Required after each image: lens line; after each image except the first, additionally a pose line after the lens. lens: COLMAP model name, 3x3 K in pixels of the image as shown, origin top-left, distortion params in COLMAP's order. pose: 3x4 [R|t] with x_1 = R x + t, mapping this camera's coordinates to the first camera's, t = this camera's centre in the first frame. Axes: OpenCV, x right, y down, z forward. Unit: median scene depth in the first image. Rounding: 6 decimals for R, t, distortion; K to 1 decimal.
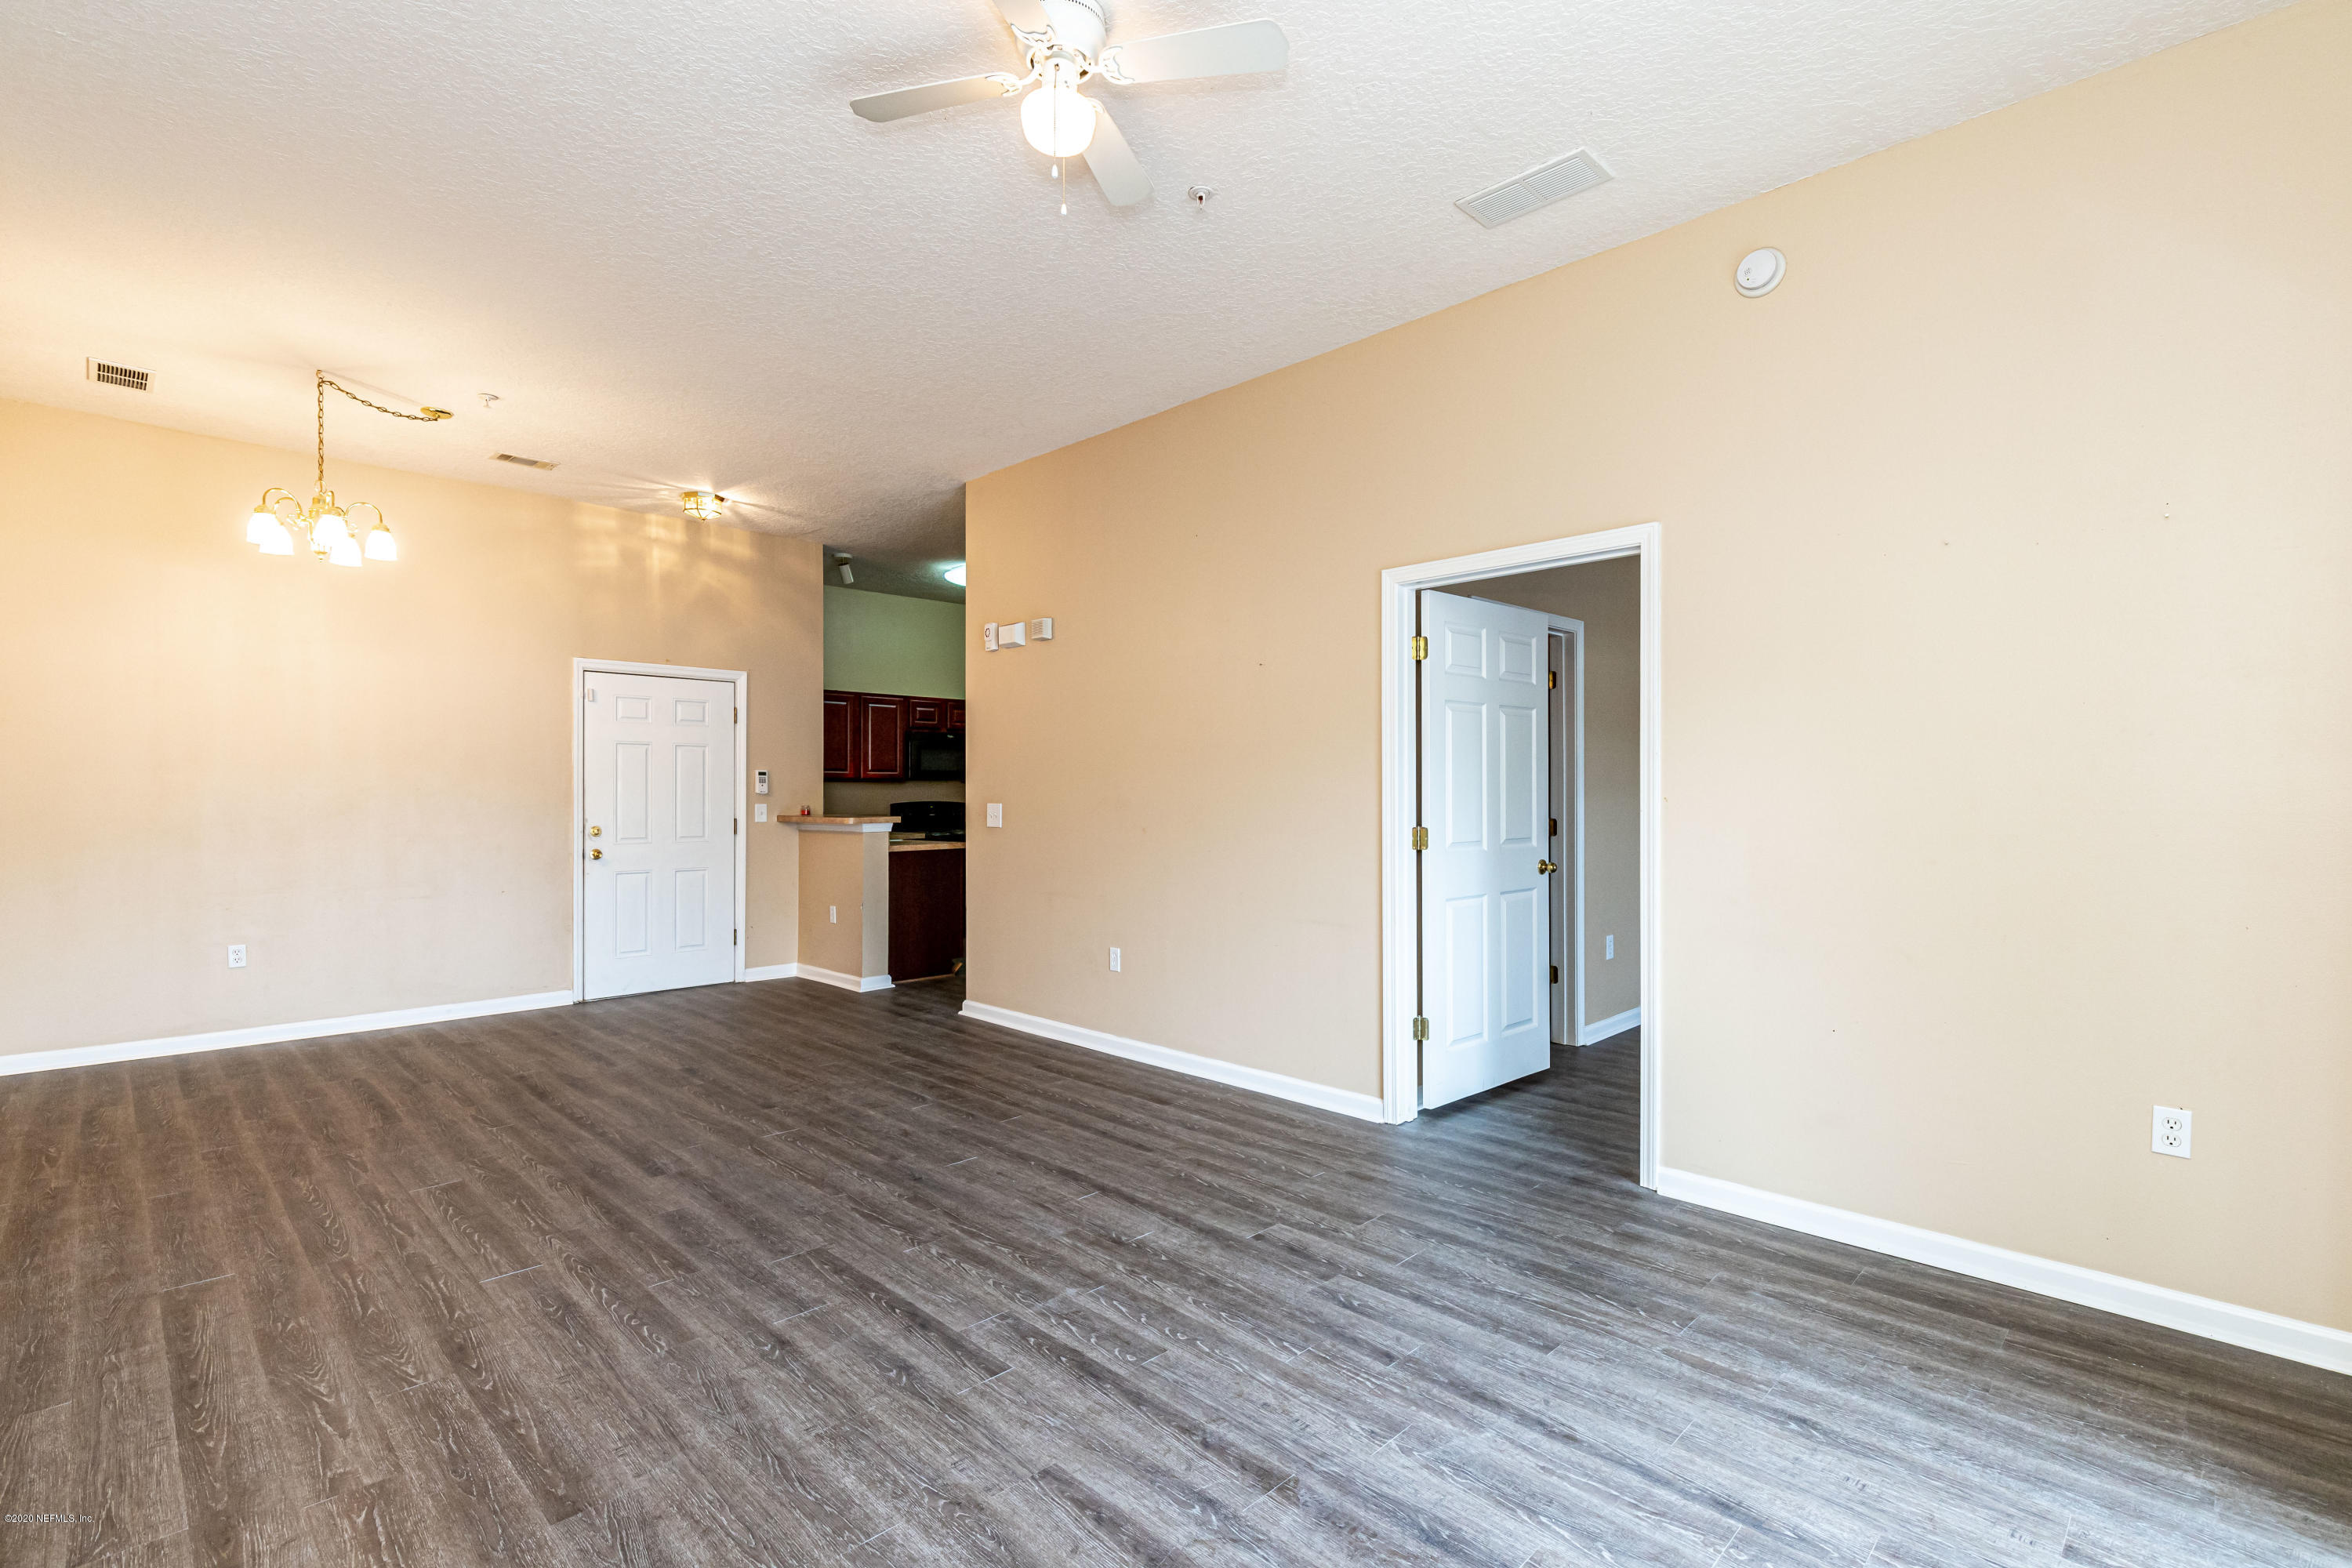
lens RADIAL K [[1059.1, 0, 1190.6], [0, 1059.1, 780.6], [0, 0, 1]] dist [0.003278, -0.001690]
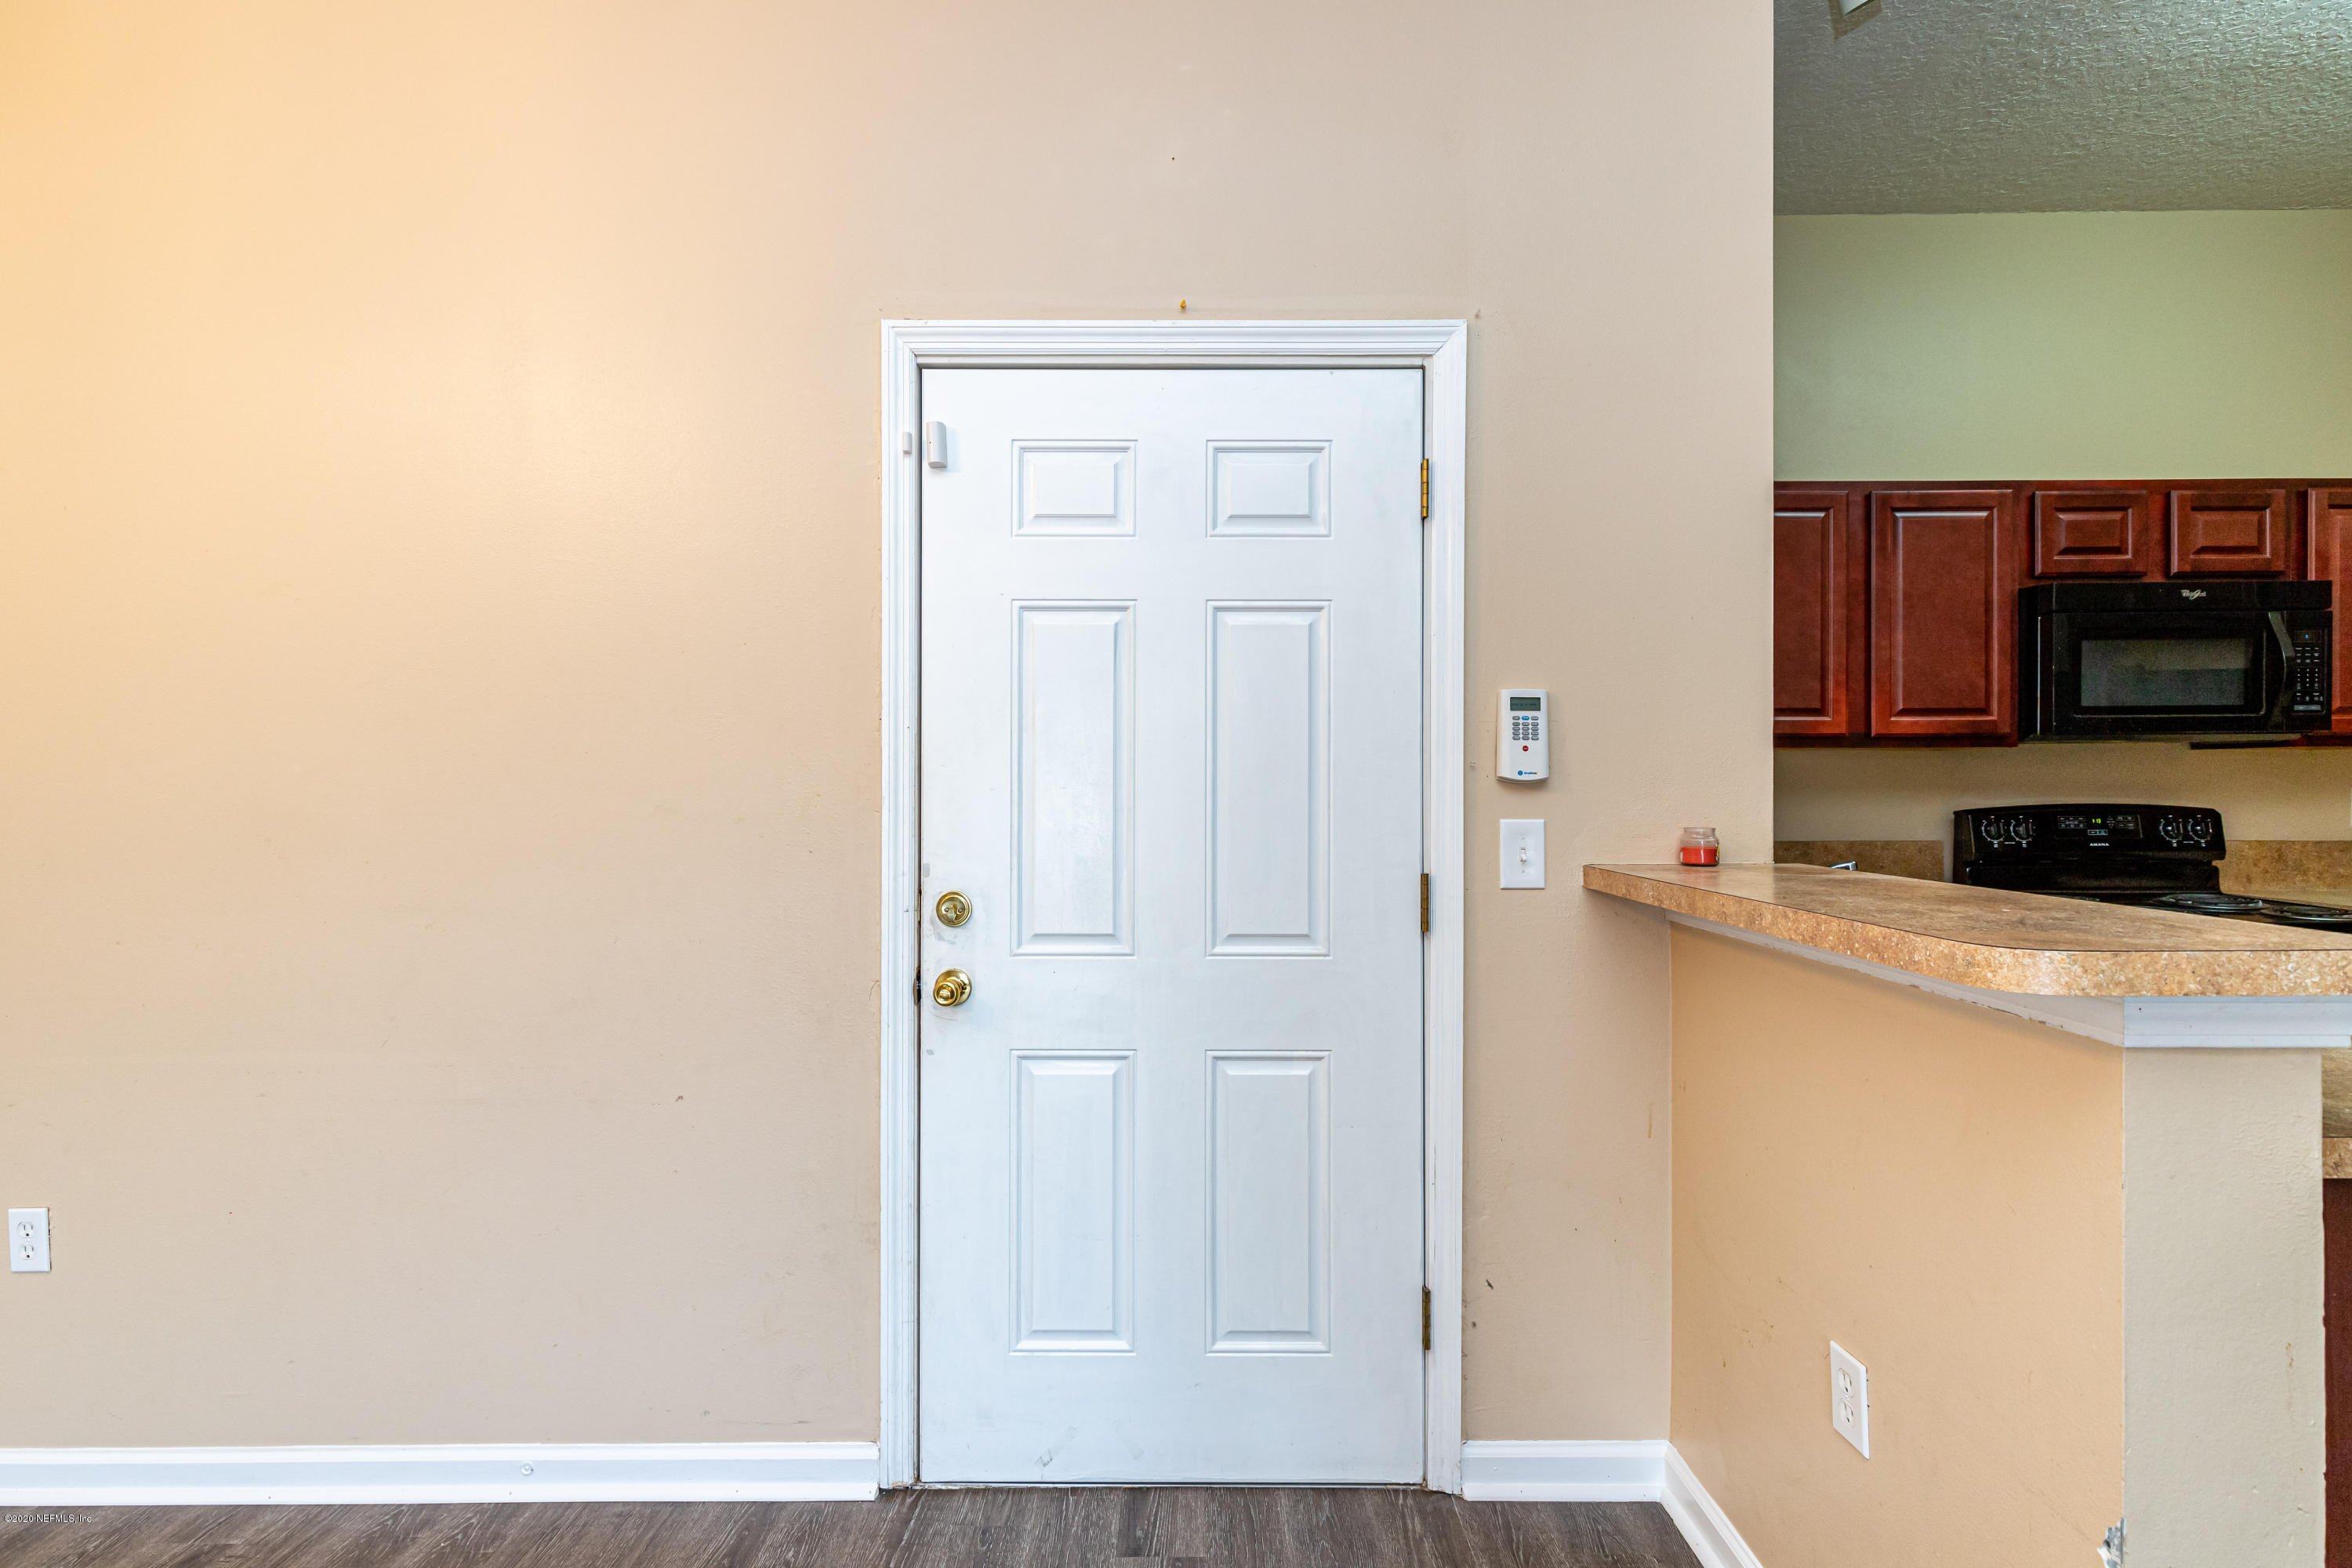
lens RADIAL K [[1155.2, 0, 1206.4], [0, 1155.2, 765.8], [0, 0, 1]] dist [0.001691, -0.000789]
pose [[0.703700, -0.004046, -0.710485, -0.271504], [0.008758, 0.999957, 0.002980, 0.007718], [0.710443, -0.008319, 0.703706, 0.784264]]
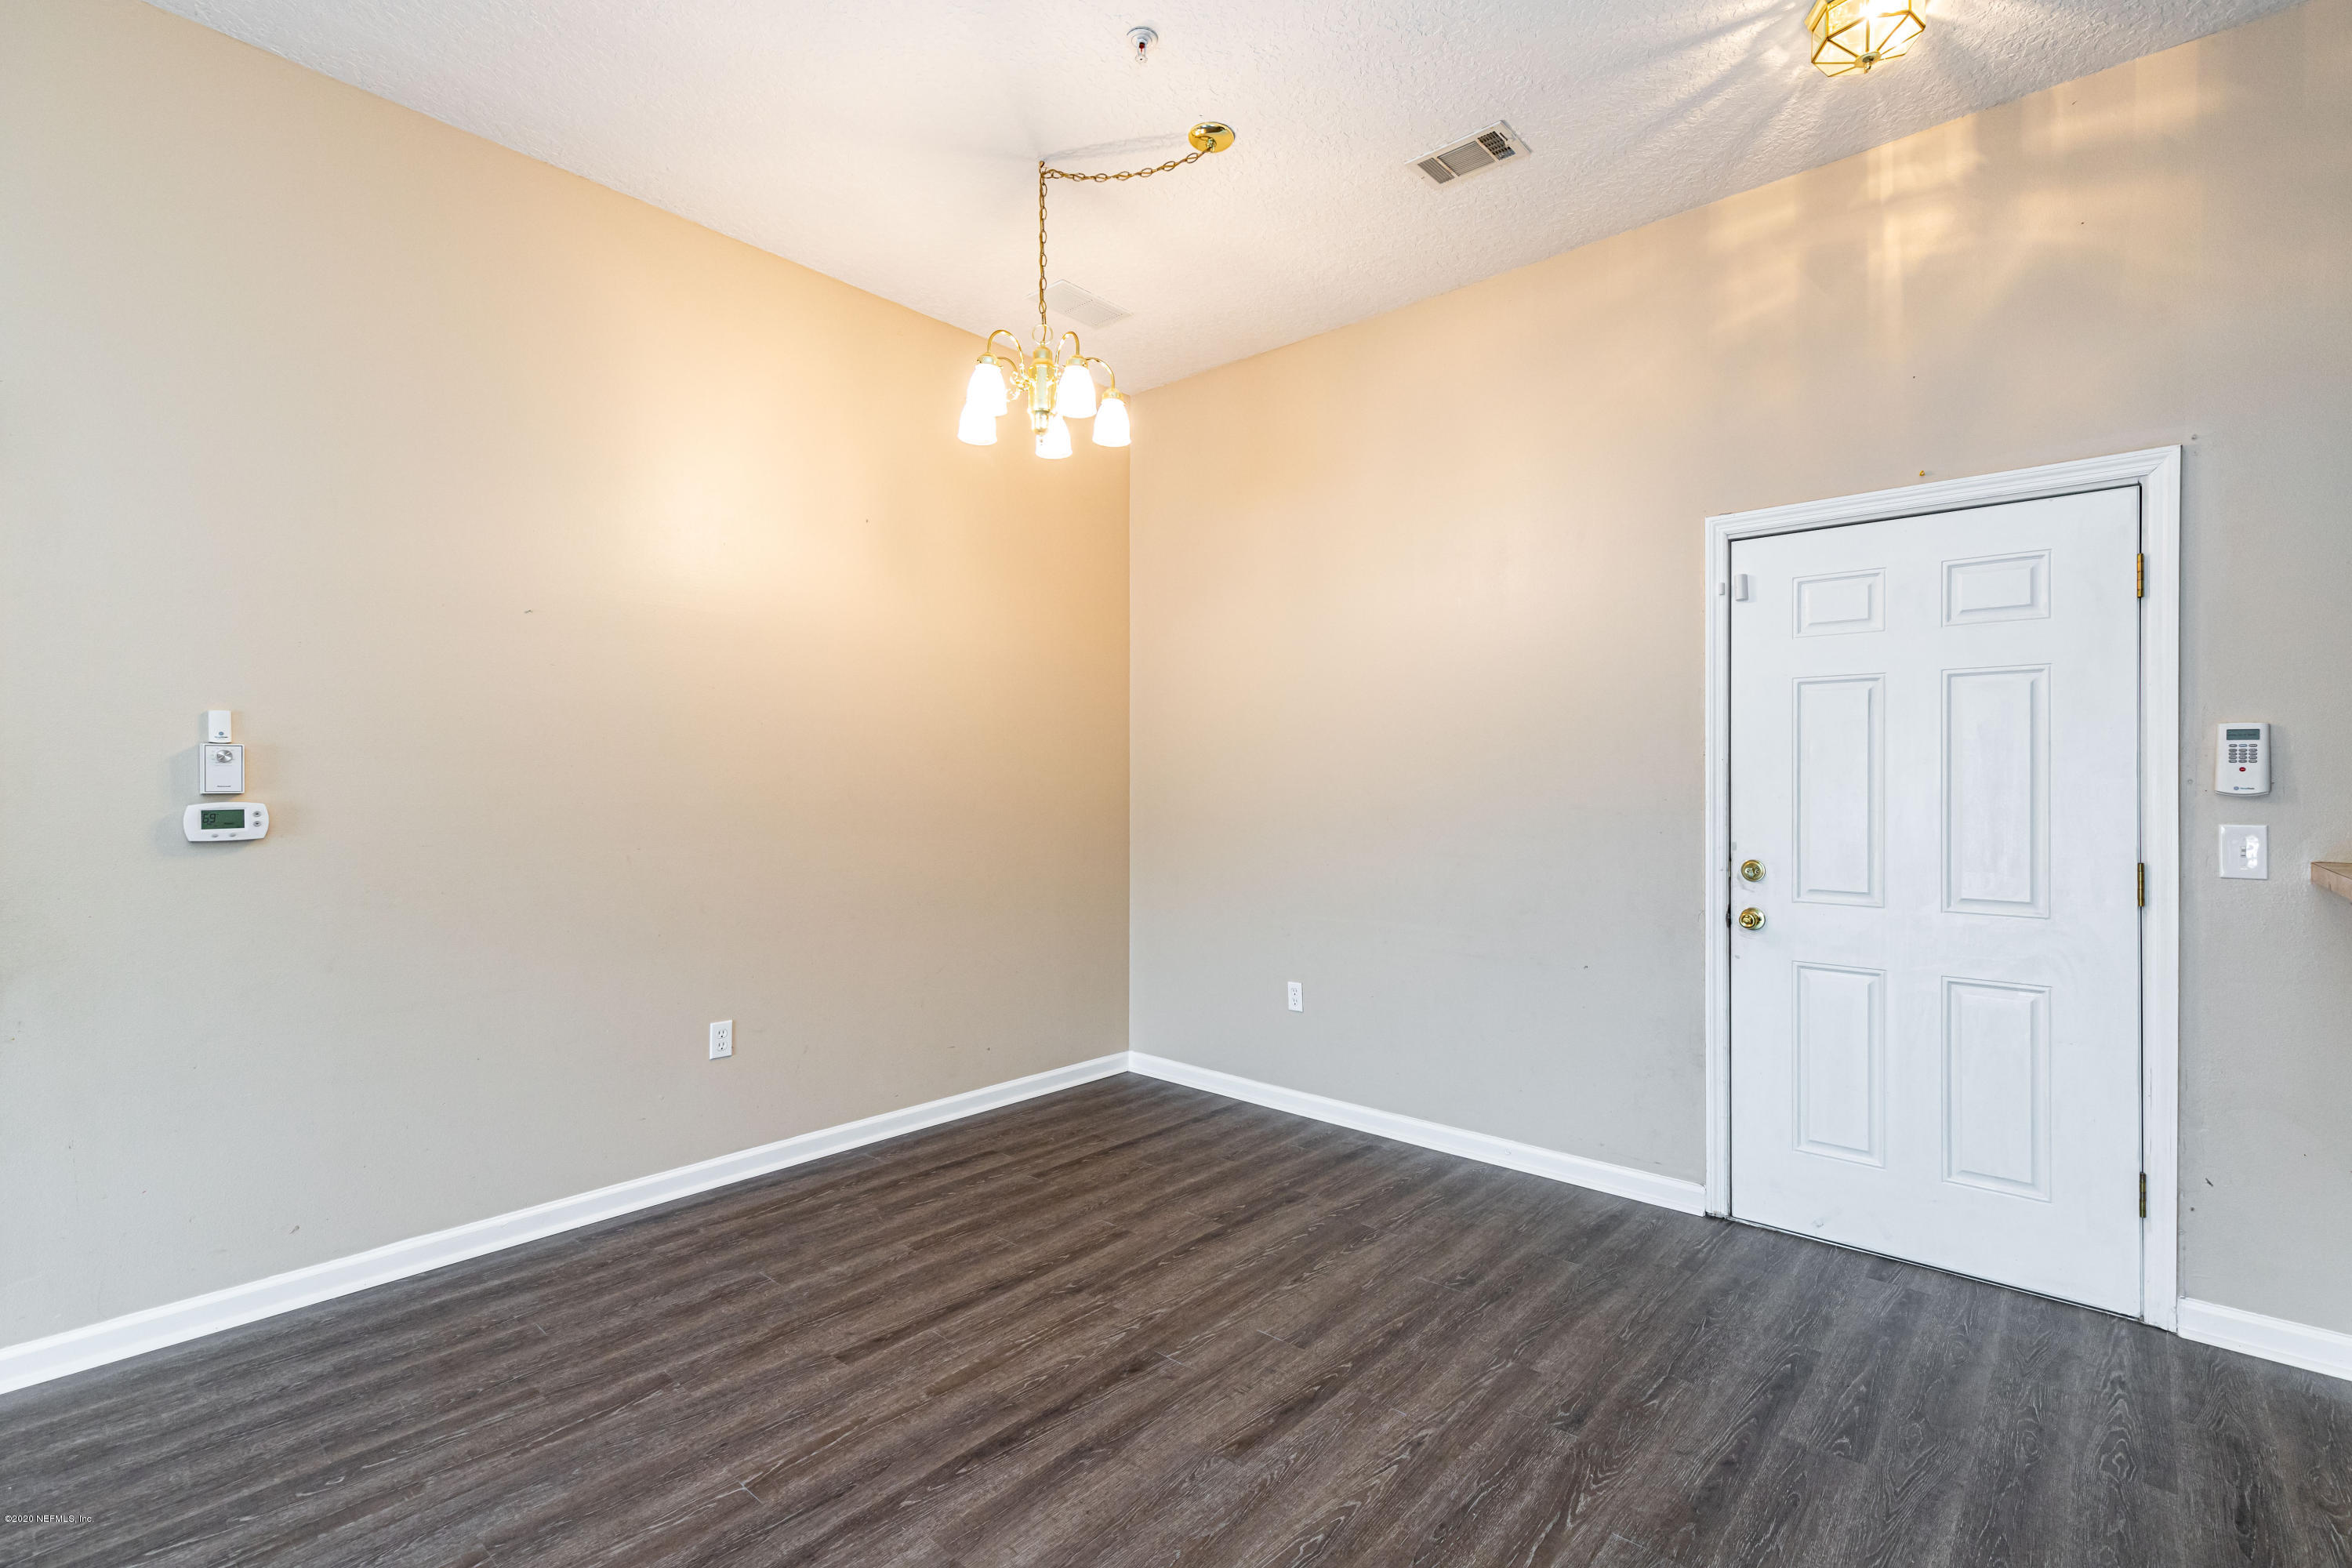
lens RADIAL K [[1059.1, 0, 1190.6], [0, 1059.1, 780.6], [0, 0, 1]] dist [0.003278, -0.001690]
pose [[0.065259, -0.008267, -0.997834, -0.096083], [0.007898, 0.999939, -0.007768, 0.008642], [0.997837, -0.007374, 0.065320, 0.680440]]
